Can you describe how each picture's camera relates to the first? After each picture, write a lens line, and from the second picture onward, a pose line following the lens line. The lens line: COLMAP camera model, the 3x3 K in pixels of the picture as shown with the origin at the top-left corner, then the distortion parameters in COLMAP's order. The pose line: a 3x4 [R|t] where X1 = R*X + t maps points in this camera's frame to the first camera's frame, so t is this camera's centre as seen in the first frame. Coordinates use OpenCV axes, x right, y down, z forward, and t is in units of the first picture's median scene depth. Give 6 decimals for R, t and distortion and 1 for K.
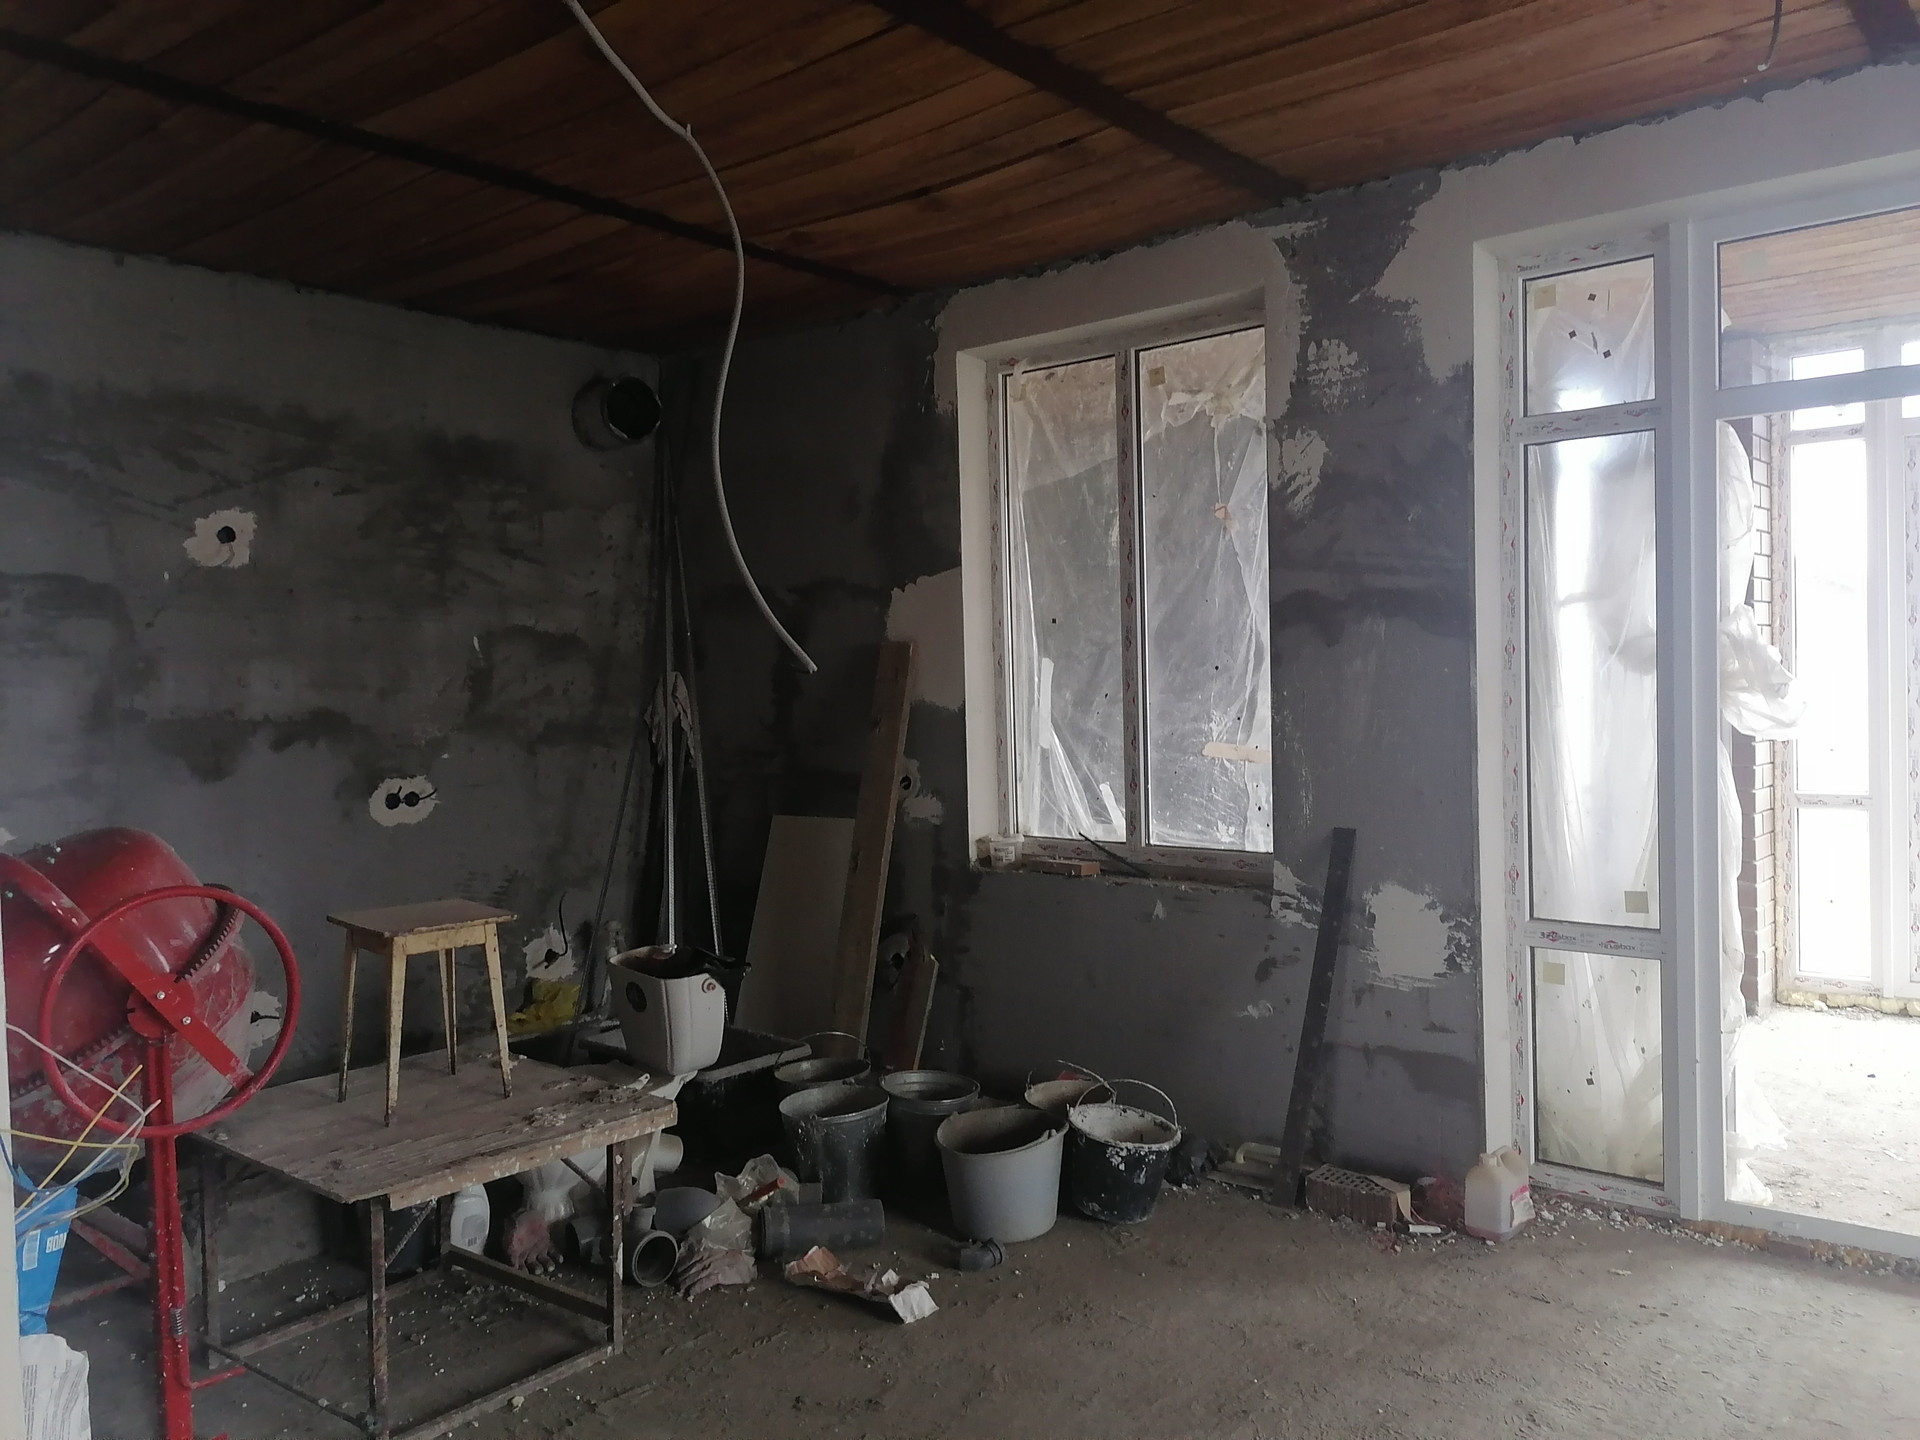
lens RADIAL K [[1438.7, 0, 964.7], [0, 1438.7, 714.2], [0, 0, 1]] dist [0.114681, -0.139323]
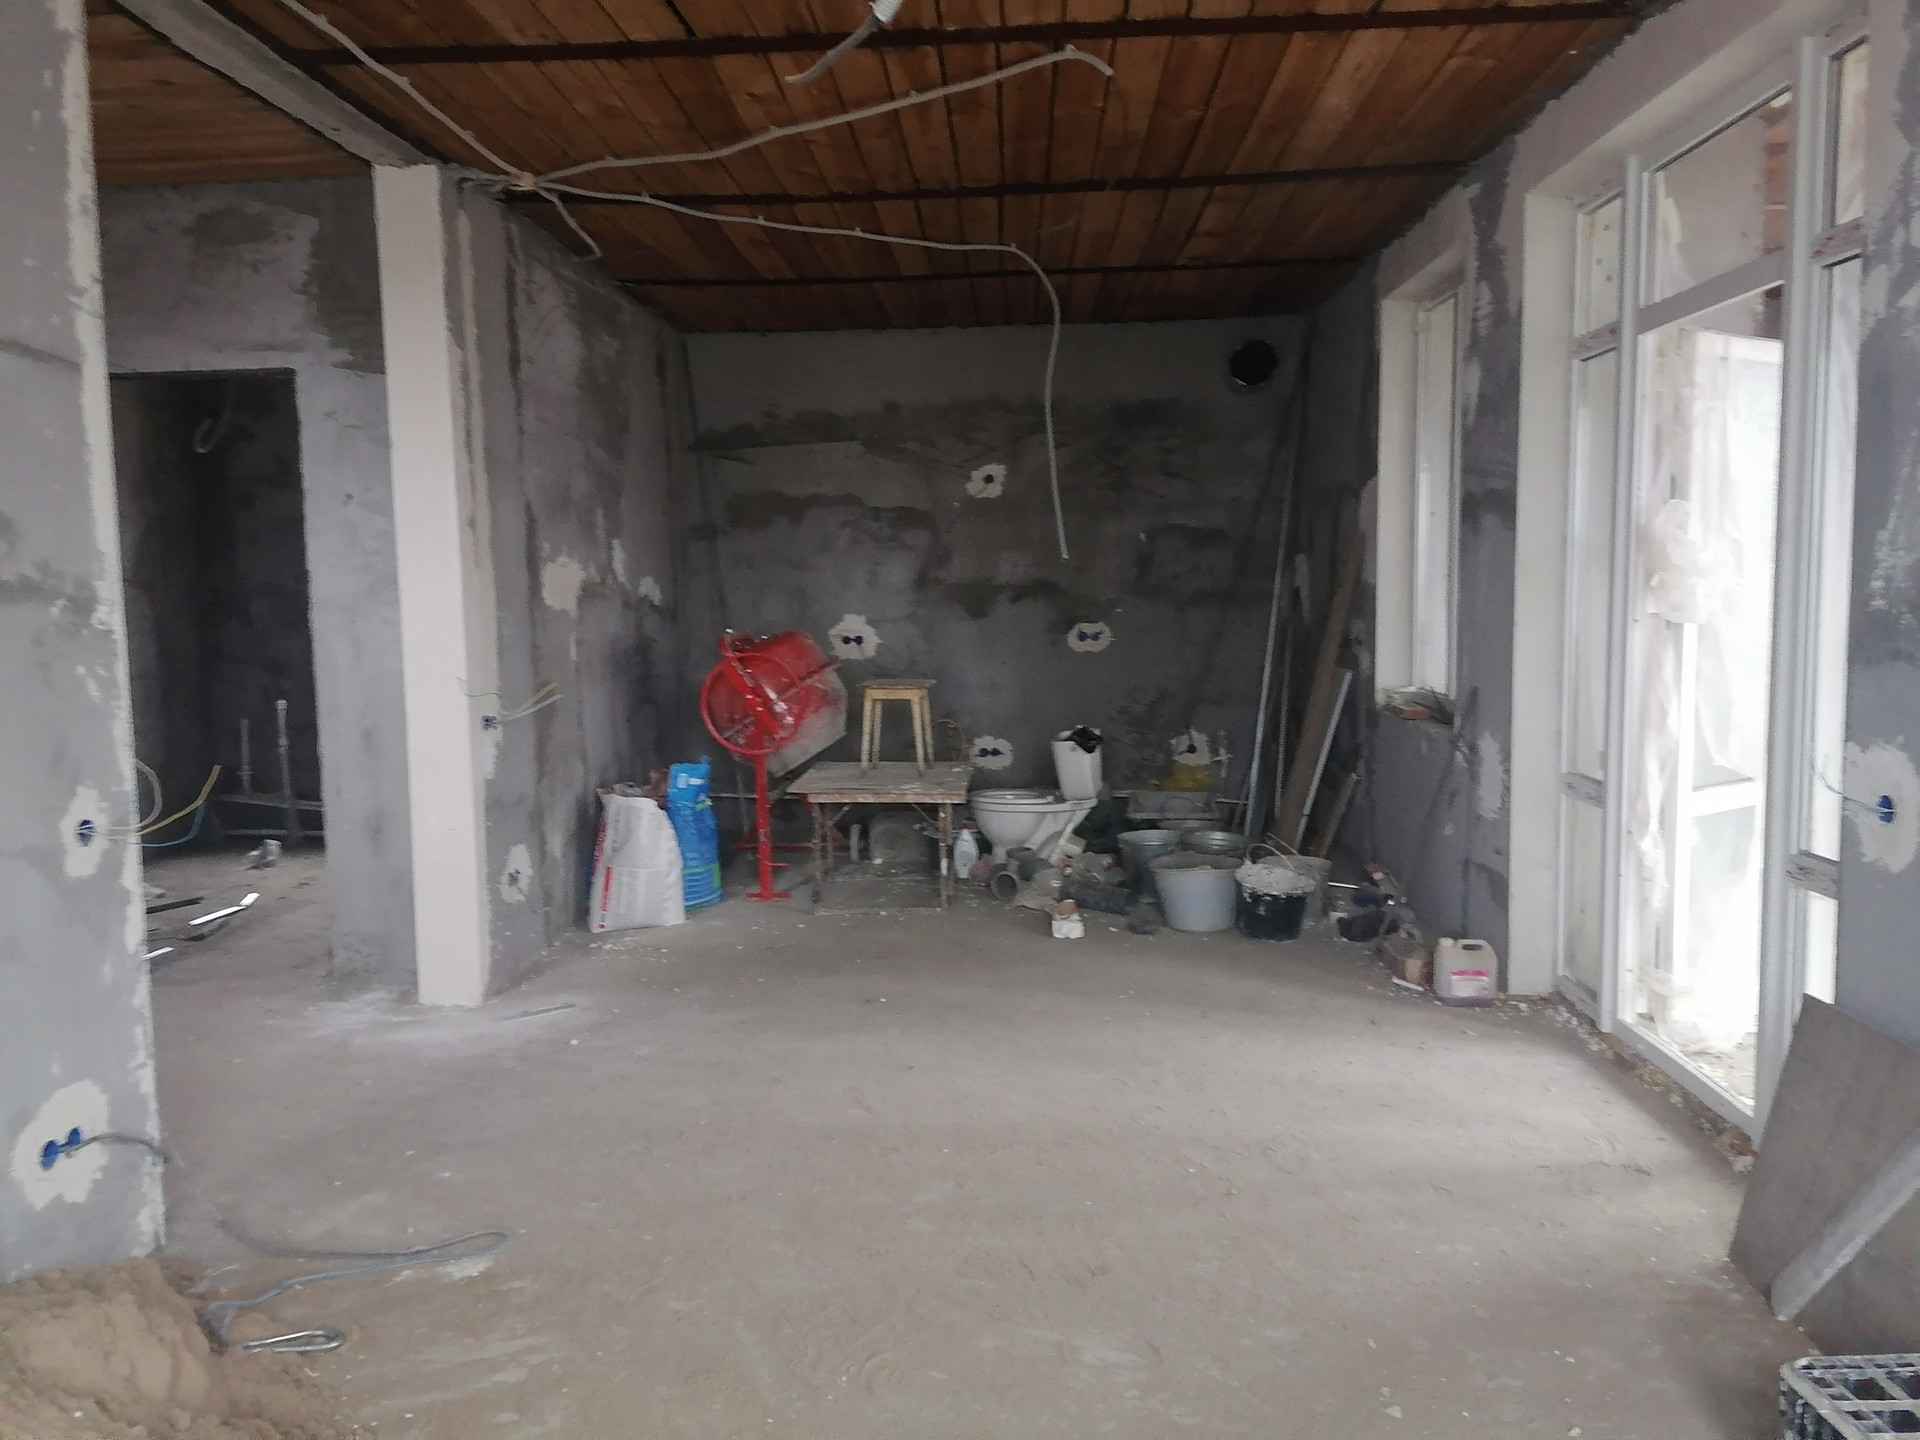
lens RADIAL K [[1438.7, 0, 964.7], [0, 1438.7, 714.2], [0, 0, 1]] dist [0.114681, -0.139323]
pose [[0.600783, 0.088740, -0.794471, 0.847507], [-0.016585, 0.994989, 0.098596, -0.010858], [0.799240, -0.046059, 0.599245, -0.073304]]
